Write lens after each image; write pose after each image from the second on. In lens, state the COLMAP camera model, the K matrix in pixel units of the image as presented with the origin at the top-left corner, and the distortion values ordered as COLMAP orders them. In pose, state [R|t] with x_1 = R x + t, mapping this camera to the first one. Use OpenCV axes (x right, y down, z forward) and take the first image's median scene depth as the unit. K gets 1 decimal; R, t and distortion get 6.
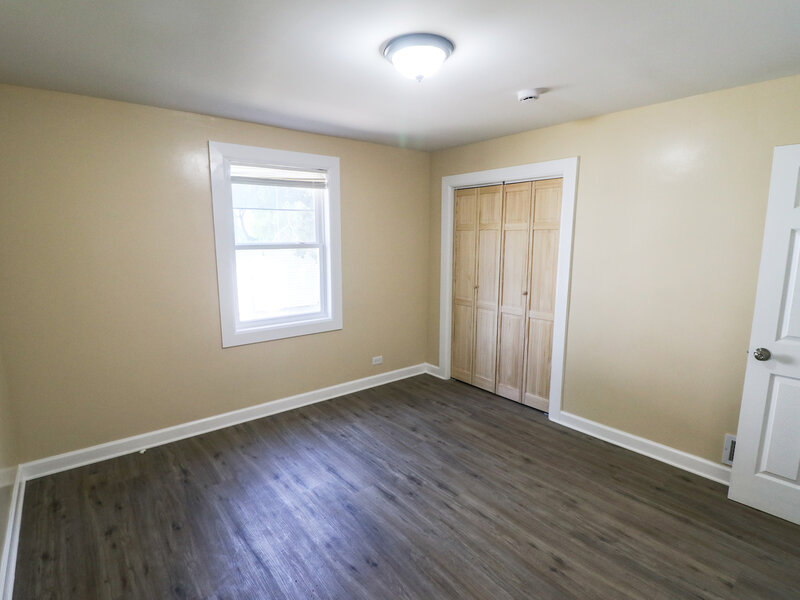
lens RADIAL K [[417.9, 0, 386.9], [0, 417.9, 301.4], [0, 0, 1]] dist [-0.004444, -0.005366]
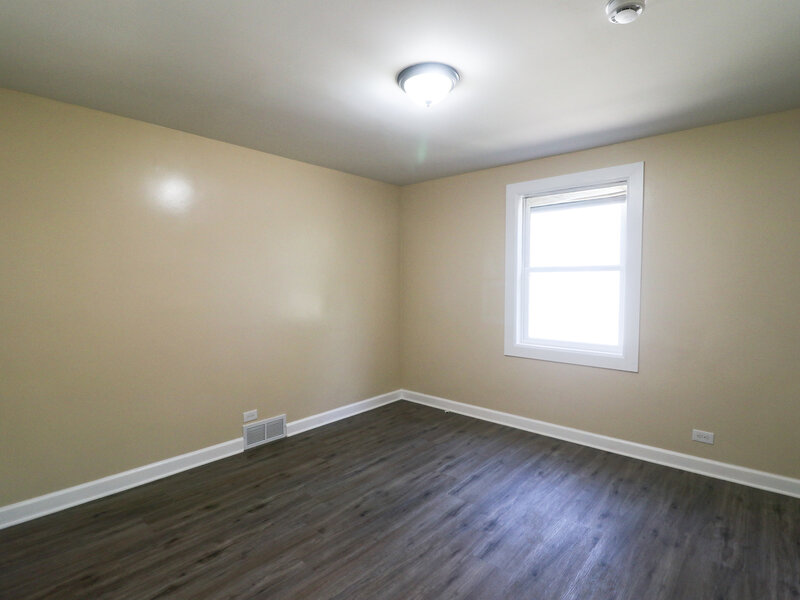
lens RADIAL K [[417.9, 0, 398.9], [0, 417.9, 295.7], [0, 0, 1]] dist [-0.004444, -0.005366]
pose [[0.173189, 0.035875, -0.984235, 0.676461], [-0.154381, 0.987972, 0.008845, -0.015935], [0.972714, 0.150416, 0.176644, 0.460876]]
